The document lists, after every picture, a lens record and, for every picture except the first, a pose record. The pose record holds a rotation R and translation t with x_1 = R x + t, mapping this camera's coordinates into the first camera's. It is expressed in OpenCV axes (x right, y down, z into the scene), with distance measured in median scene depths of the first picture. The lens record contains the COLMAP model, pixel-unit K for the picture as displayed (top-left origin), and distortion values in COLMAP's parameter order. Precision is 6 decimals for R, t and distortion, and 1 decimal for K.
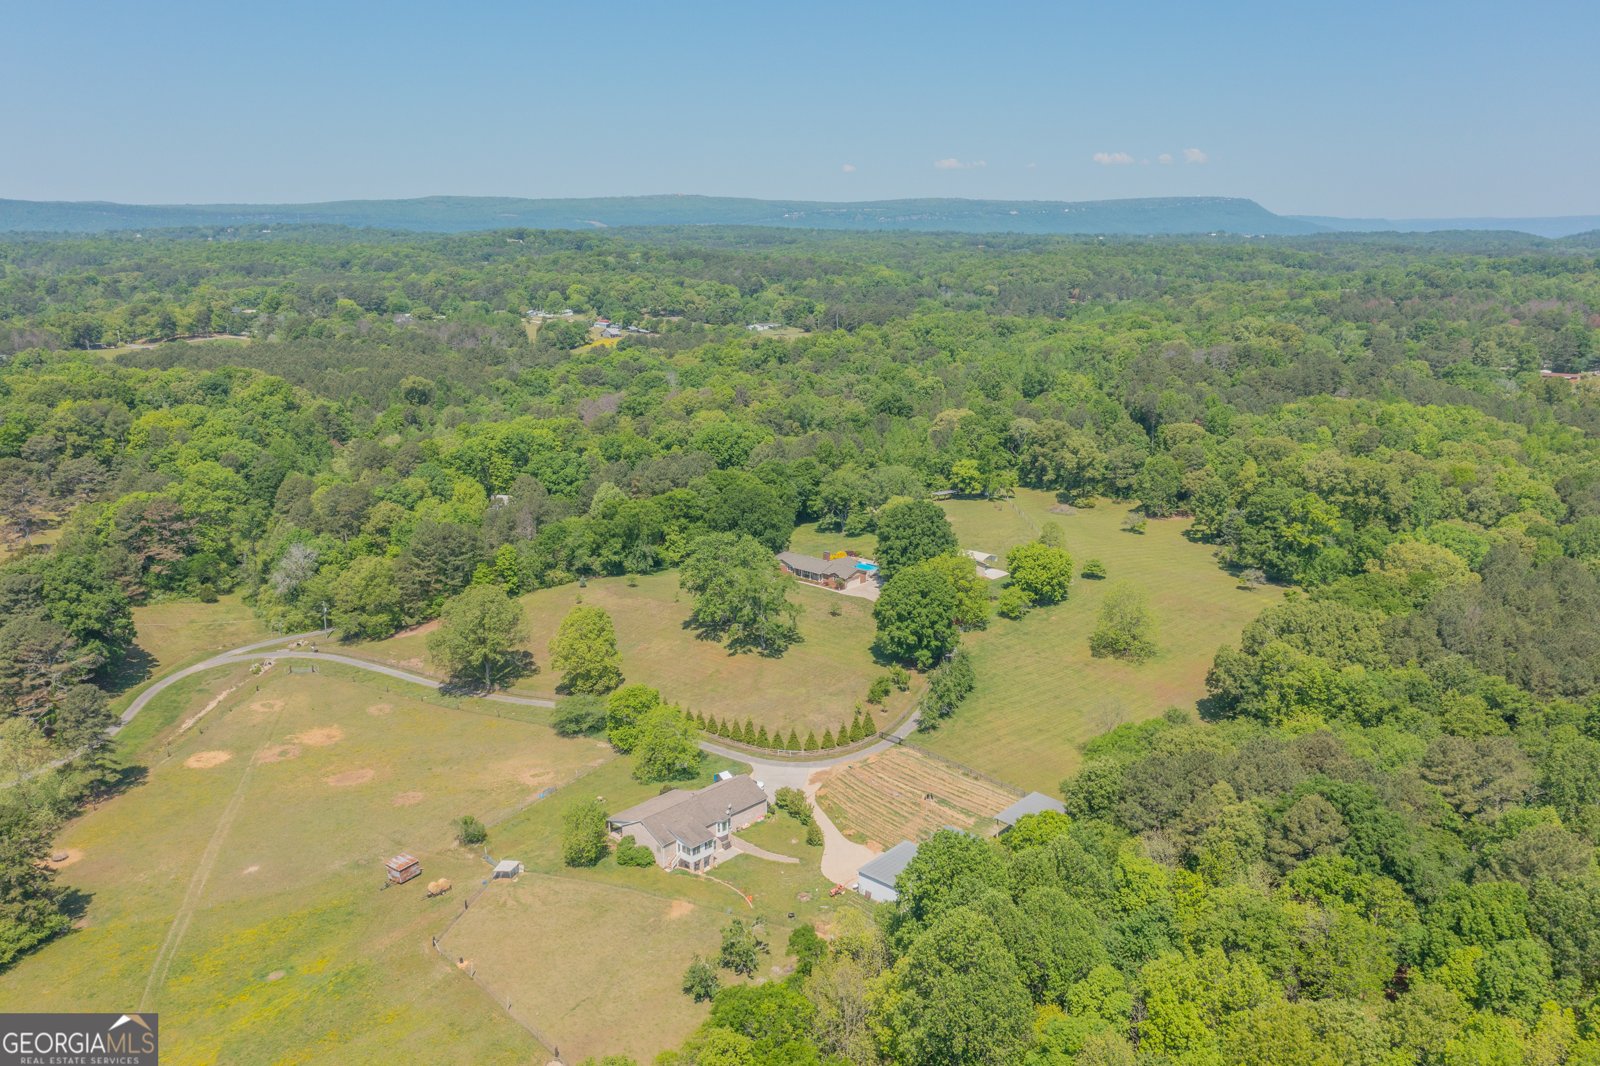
lens RADIAL K [[1261.3, 0, 793.3], [0, 1261.3, 528.3], [0, 0, 1]] dist [0.006323, 0.010042]
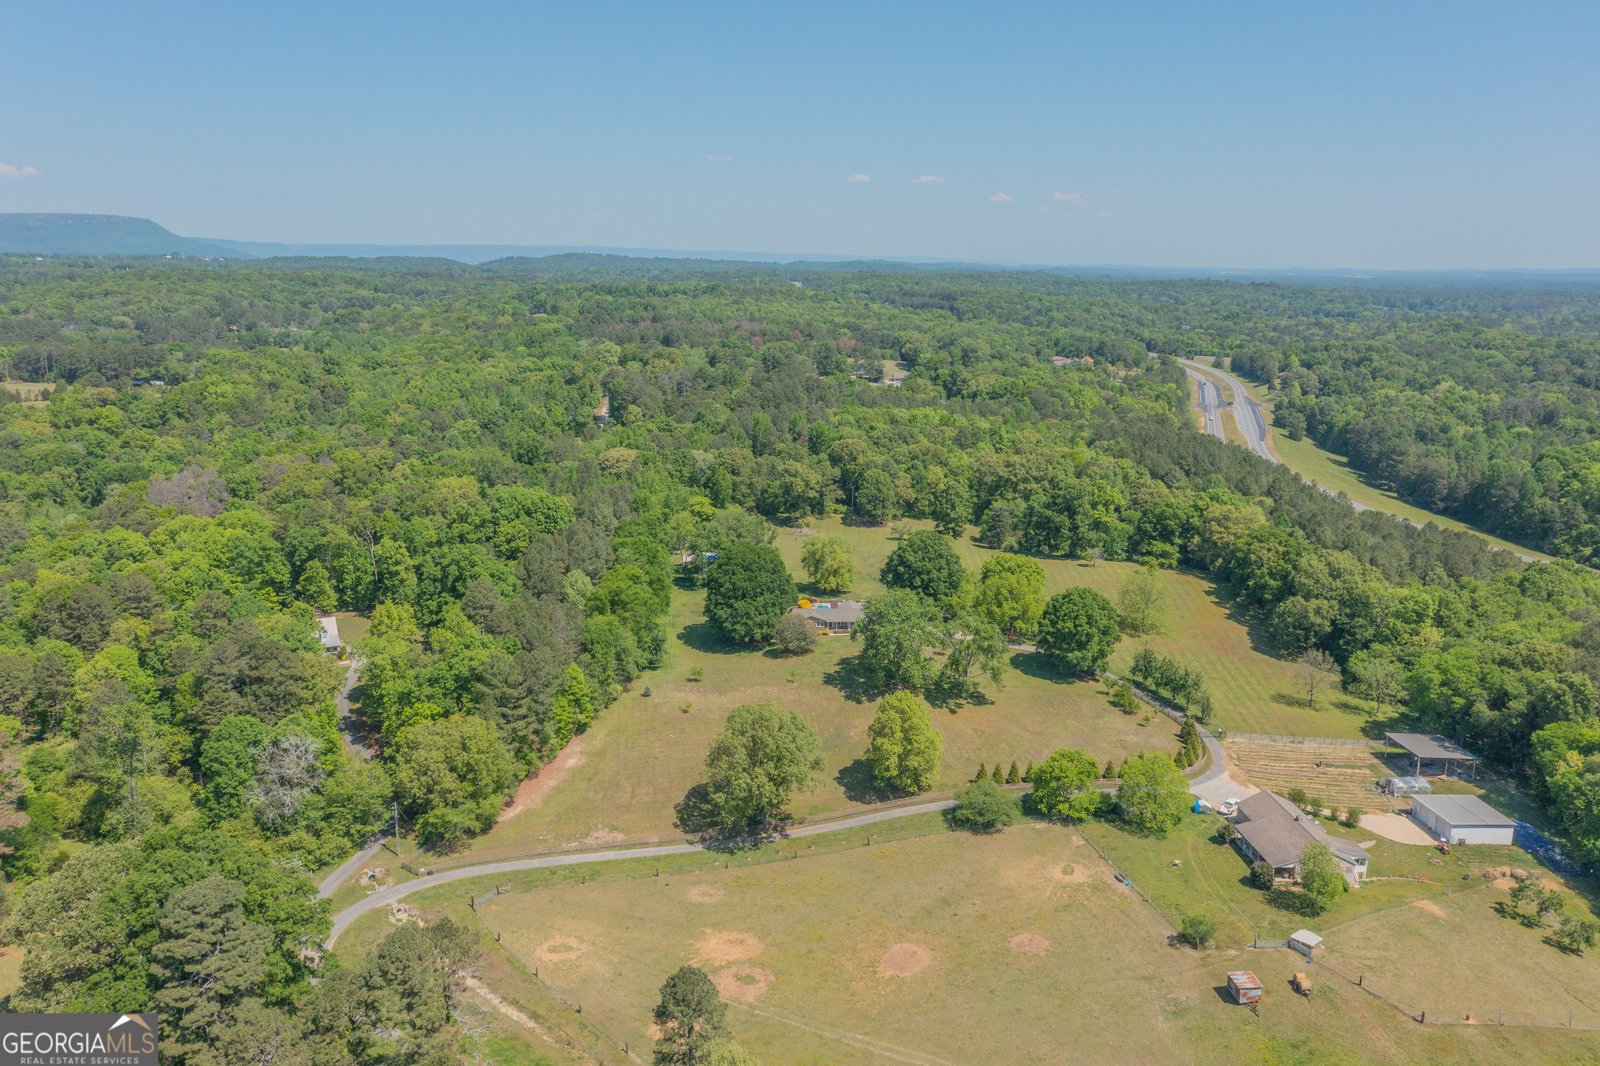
lens RADIAL K [[1261.3, 0, 796.8], [0, 1261.3, 535.2], [0, 0, 1]] dist [0.006323, 0.010042]
pose [[0.684356, -0.145795, 0.714423, -0.634683], [0.154489, 0.986553, 0.053343, -0.080920], [-0.712594, 0.073865, 0.697678, 0.327935]]
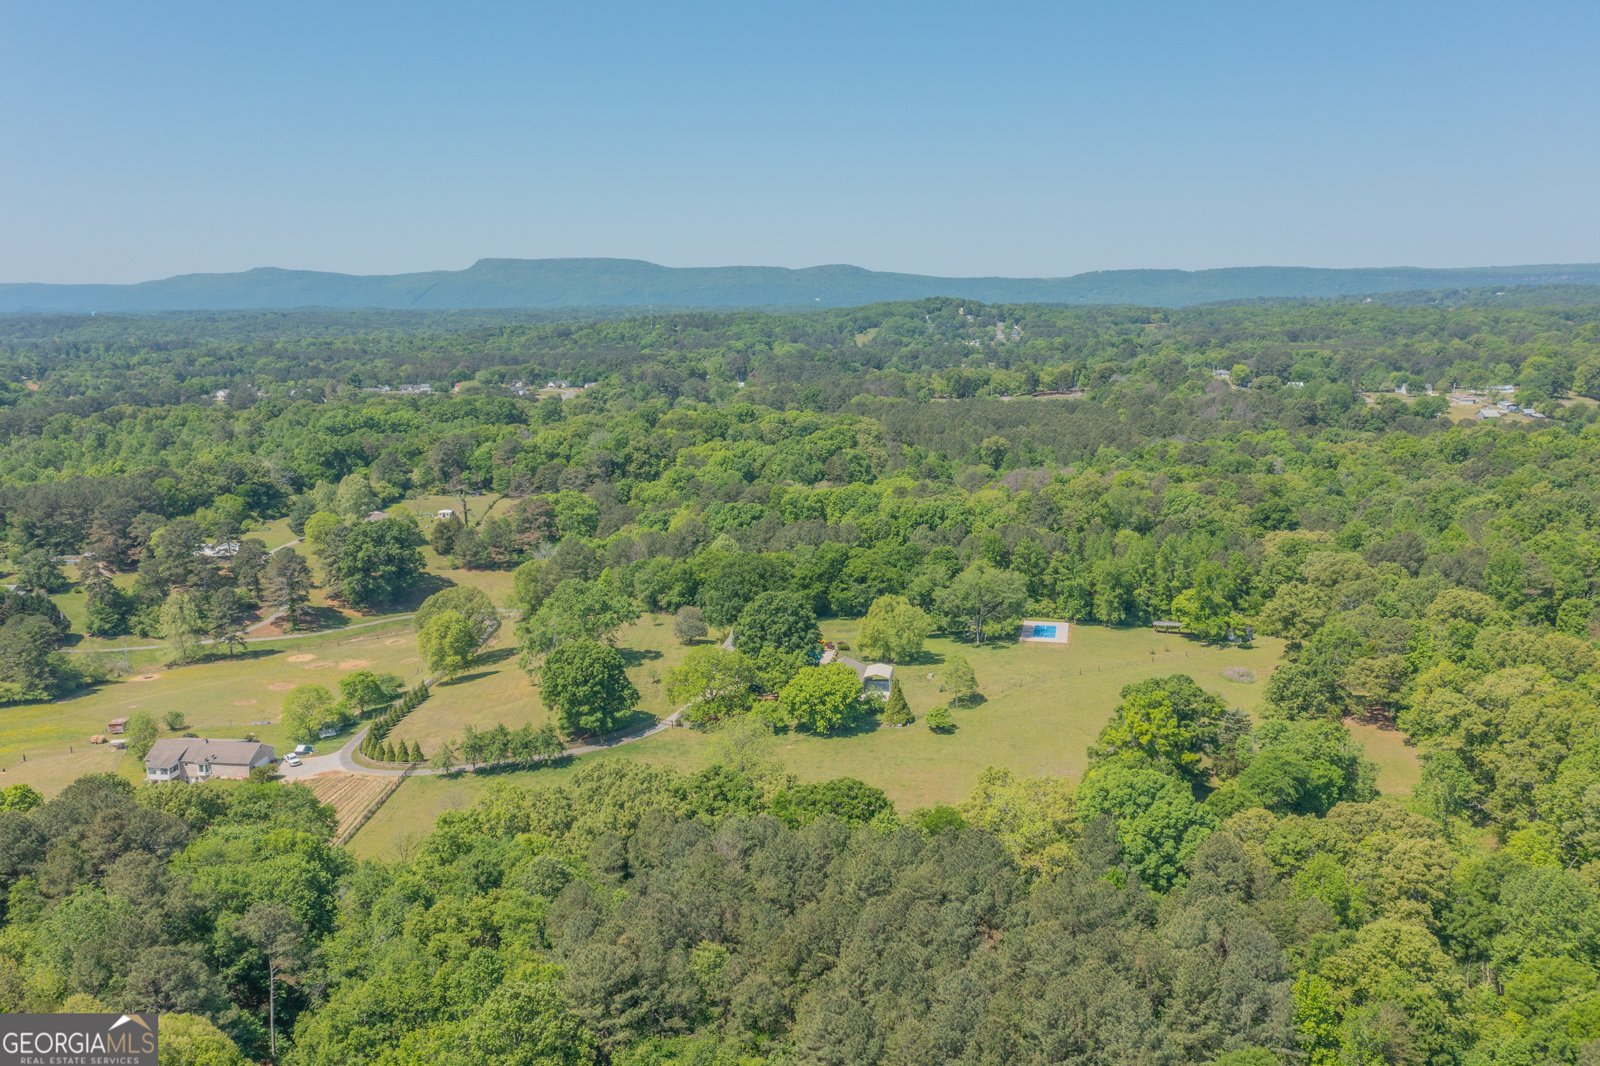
lens RADIAL K [[1261.3, 0, 797.7], [0, 1261.3, 539.3], [0, 0, 1]] dist [0.006323, 0.010042]
pose [[0.577062, 0.146018, -0.803541, 0.770399], [-0.177208, 0.982834, 0.051337, -0.099875], [0.797243, 0.112770, 0.593031, 0.409831]]
